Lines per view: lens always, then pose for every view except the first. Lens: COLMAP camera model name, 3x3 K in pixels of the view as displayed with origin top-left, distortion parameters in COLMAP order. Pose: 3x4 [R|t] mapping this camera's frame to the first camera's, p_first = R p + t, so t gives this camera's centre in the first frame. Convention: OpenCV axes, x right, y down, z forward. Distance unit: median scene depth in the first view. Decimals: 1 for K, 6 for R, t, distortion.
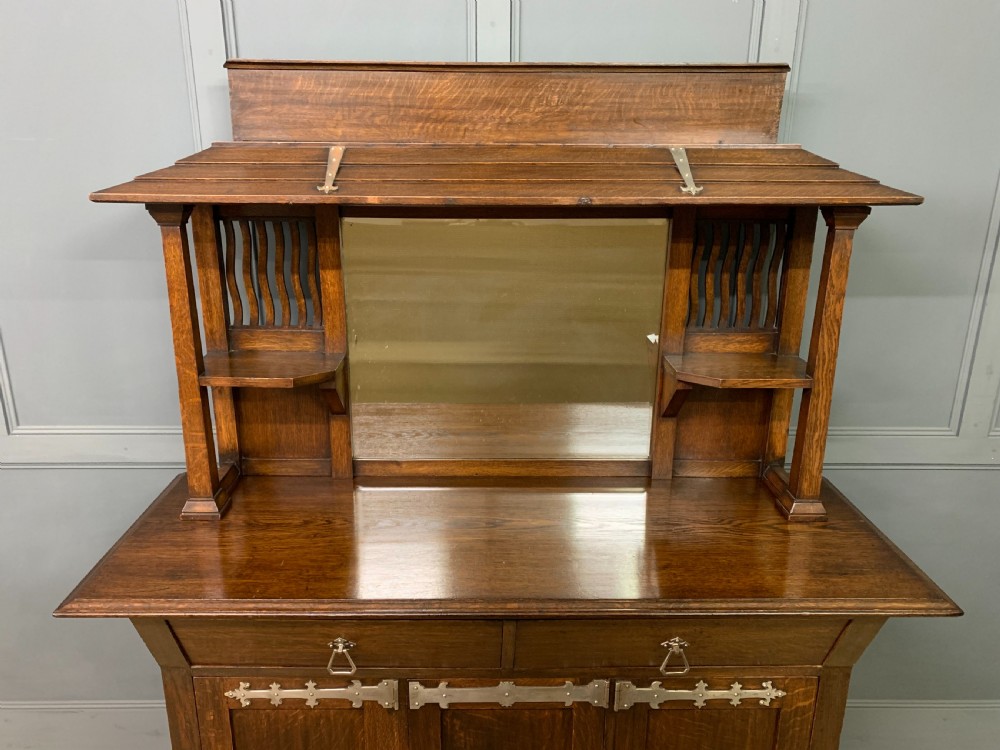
lens RADIAL K [[767.7, 0, 488.4], [0, 767.7, 378.9], [0, 0, 1]] dist [0.053735, -0.061968]
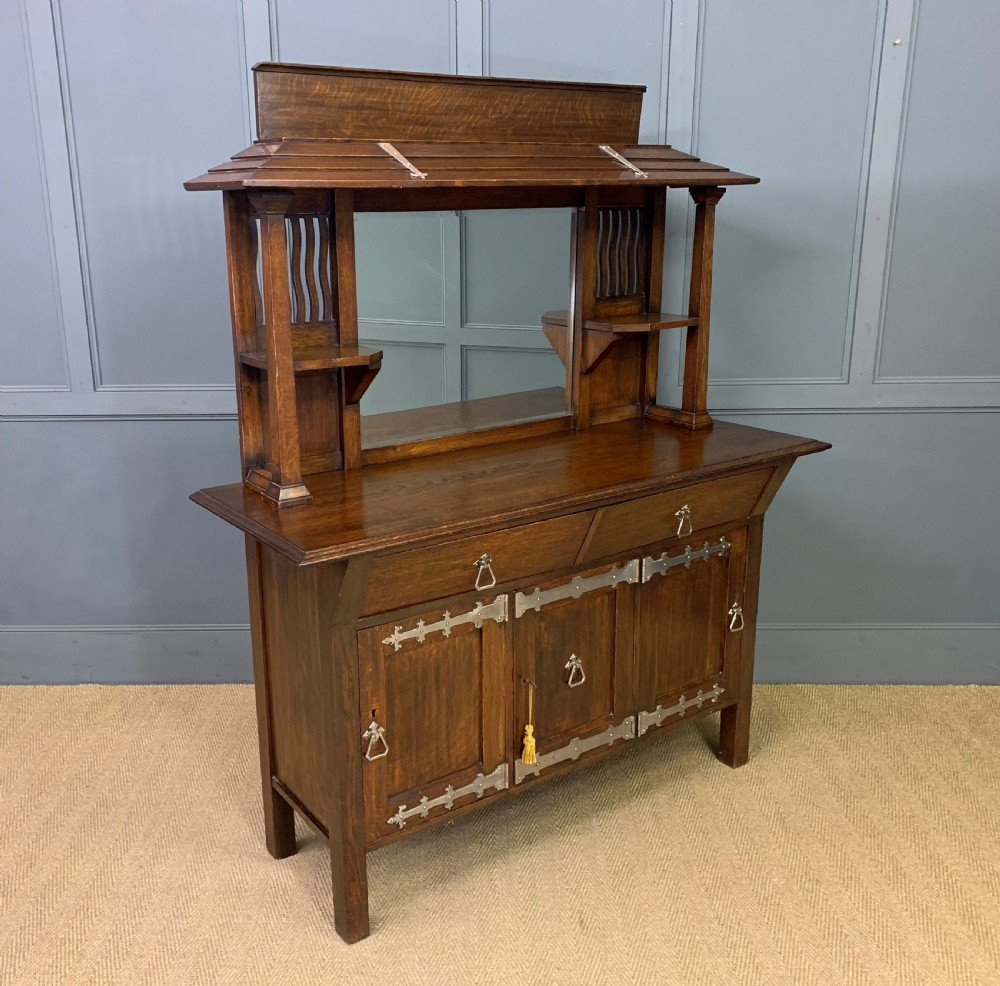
lens RADIAL K [[1019.6, 0, 428.2], [0, 1019.6, 489.8], [0, 0, 1]] dist [0.041279, 0.000000]
pose [[0.836973, -0.166416, 0.521326, -0.963963], [0.183747, 0.982795, 0.018725, 0.175155], [-0.515473, 0.080120, 0.853152, -0.263921]]
